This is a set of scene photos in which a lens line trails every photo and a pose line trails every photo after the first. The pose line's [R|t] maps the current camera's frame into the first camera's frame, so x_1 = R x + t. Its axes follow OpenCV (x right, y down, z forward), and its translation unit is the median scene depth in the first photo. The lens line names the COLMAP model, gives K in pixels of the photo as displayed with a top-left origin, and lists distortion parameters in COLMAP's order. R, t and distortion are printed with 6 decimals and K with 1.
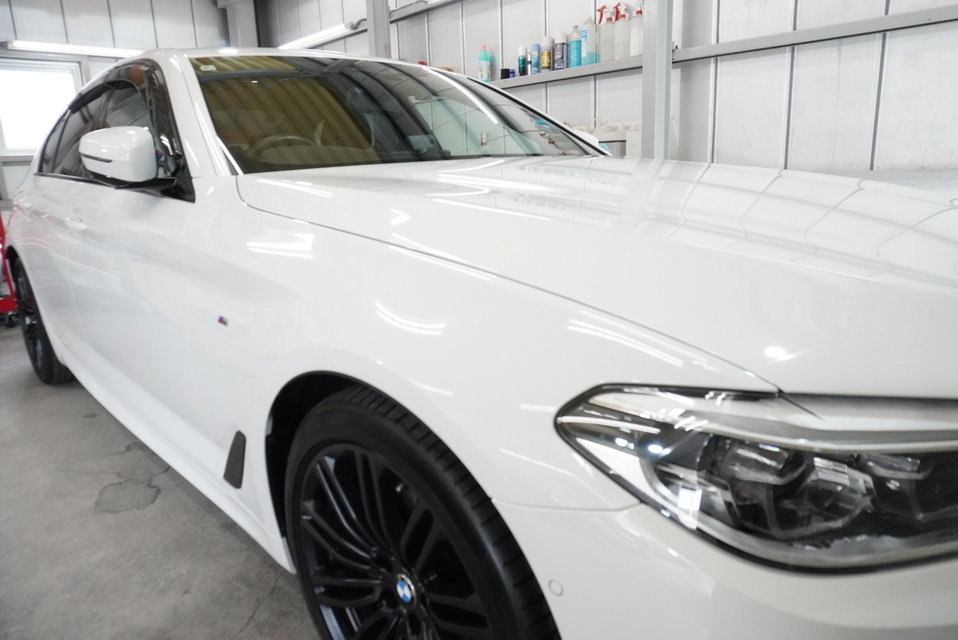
lens RADIAL K [[650.0, 0, 479.0], [0, 650.0, 320.0], [0, 0, 1]] dist [-0.026688, 0.001283]
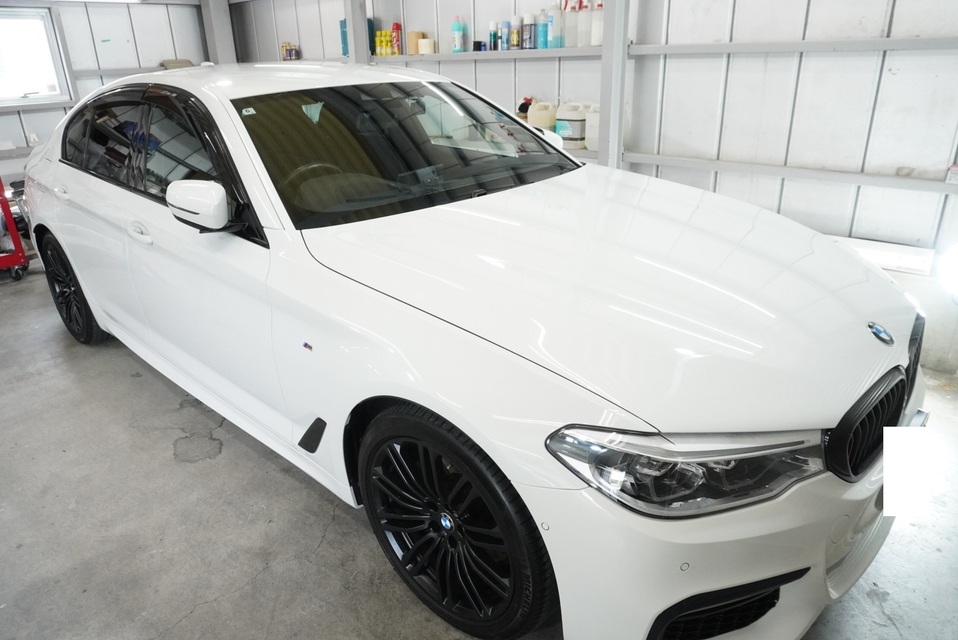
lens RADIAL K [[657.9, 0, 479.0], [0, 657.9, 320.0], [0, 0, 1]] dist [-0.028256, -0.002219]
pose [[0.997695, -0.013995, 0.066396, -0.064265], [0.004132, 0.989215, 0.146416, -0.155945], [-0.067729, -0.145804, 0.986992, -0.268070]]
